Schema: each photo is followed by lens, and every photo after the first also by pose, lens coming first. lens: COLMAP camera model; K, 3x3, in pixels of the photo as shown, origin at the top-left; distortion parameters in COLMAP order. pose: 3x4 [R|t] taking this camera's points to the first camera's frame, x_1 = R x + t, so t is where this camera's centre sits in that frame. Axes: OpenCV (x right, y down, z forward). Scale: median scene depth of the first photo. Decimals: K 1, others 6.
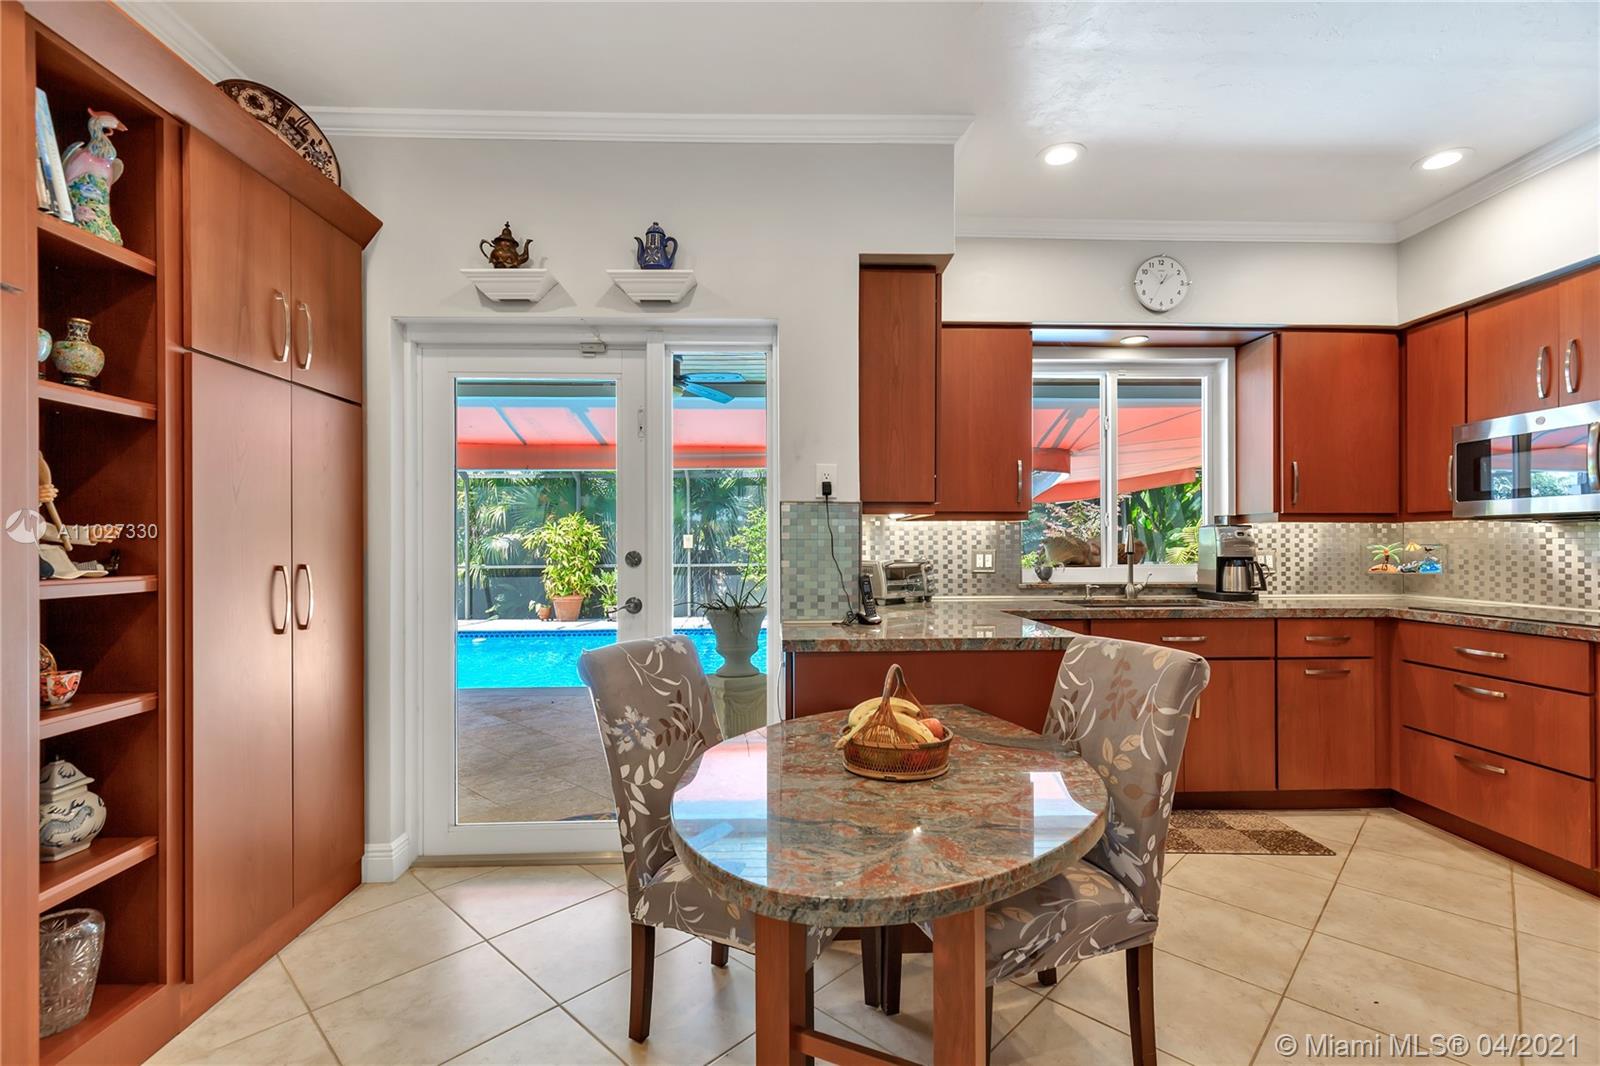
lens RADIAL K [[727.1, 0, 795.3], [0, 727.1, 540.1], [0, 0, 1]] dist [0.000621, -0.000090]
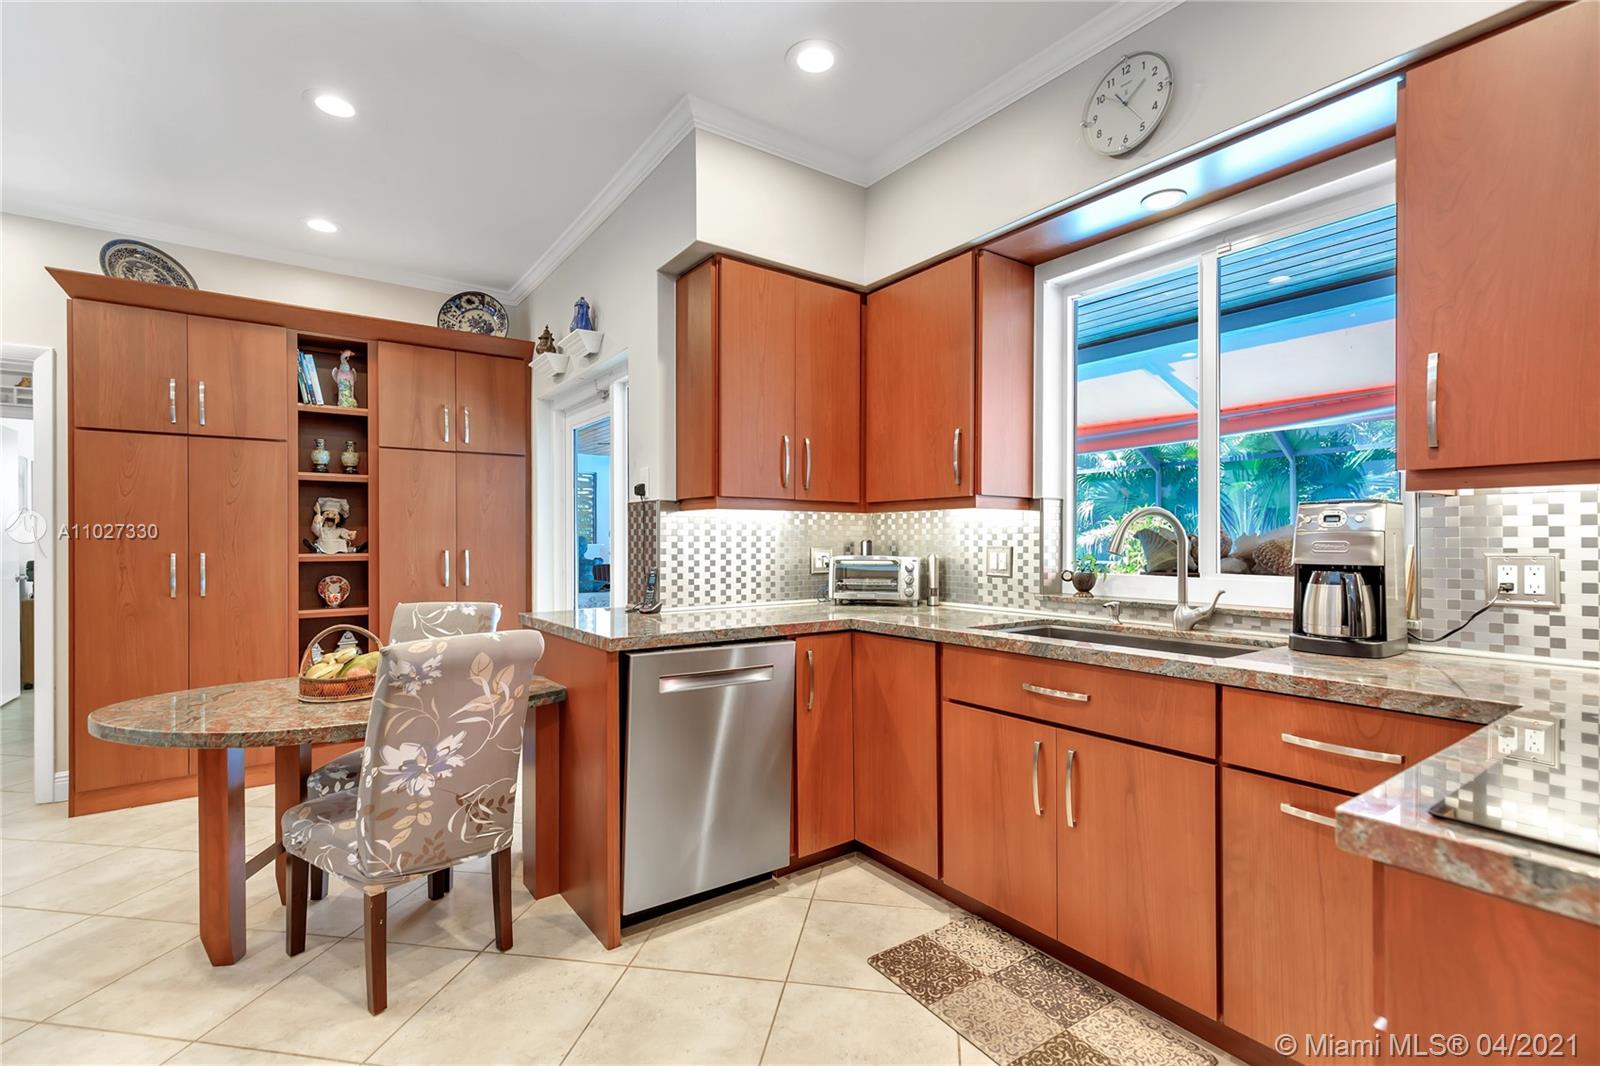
lens RADIAL K [[727.1, 0, 795.3], [0, 727.1, 540.1], [0, 0, 1]] dist [0.000621, -0.000090]
pose [[0.556244, 0.001581, -0.831018, 0.913236], [0.003182, 0.999987, 0.004032, 0.003325], [0.831013, -0.004887, 0.556231, 0.468988]]
